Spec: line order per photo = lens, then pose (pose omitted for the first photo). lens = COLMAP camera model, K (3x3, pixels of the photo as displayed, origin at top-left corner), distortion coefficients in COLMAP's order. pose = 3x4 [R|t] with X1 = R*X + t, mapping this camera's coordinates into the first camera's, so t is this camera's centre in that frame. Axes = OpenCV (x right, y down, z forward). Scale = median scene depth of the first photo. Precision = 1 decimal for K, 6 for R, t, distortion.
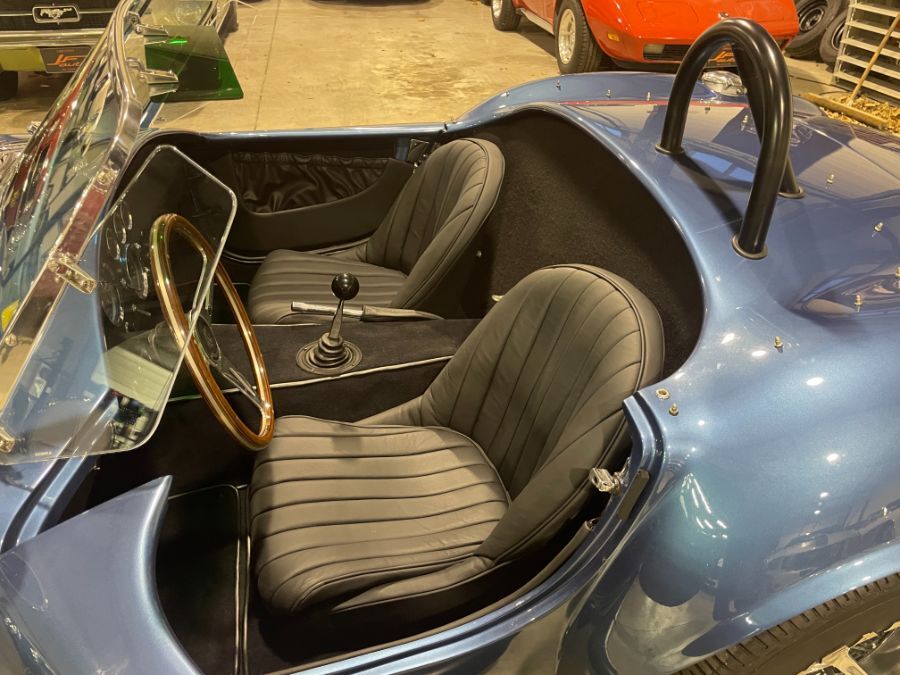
lens RADIAL K [[676.8, 0, 450.0], [0, 676.8, 337.5], [0, 0, 1]] dist [0.071973, -0.102479]
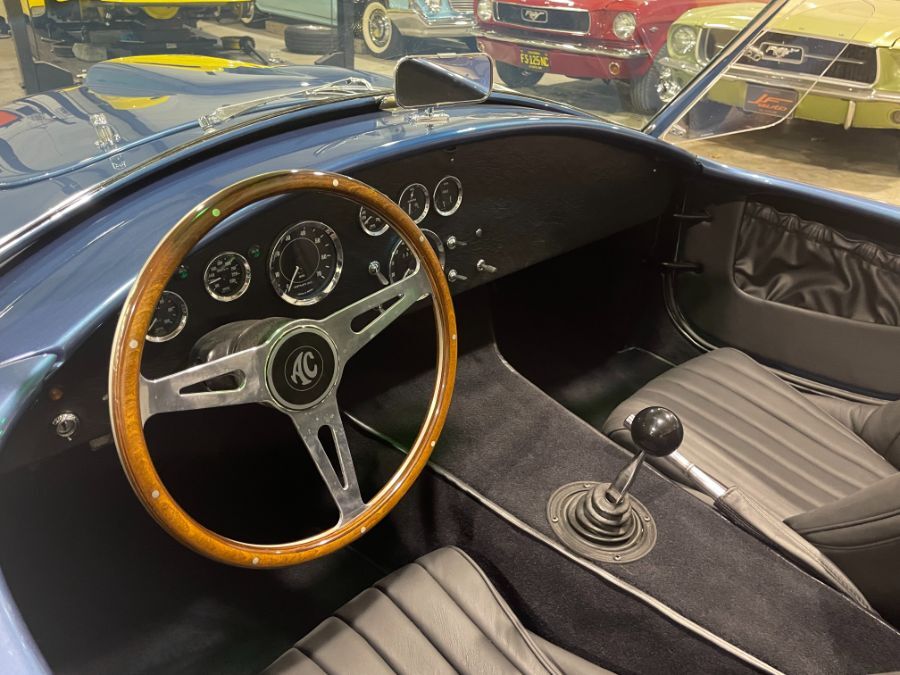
lens RADIAL K [[676.8, 0, 450.0], [0, 676.8, 337.5], [0, 0, 1]] dist [0.071973, -0.102479]
pose [[0.530517, 0.427101, -0.732213, 0.088281], [-0.492920, 0.858171, 0.143433, -0.094577], [0.689625, 0.284829, 0.665801, 0.341725]]
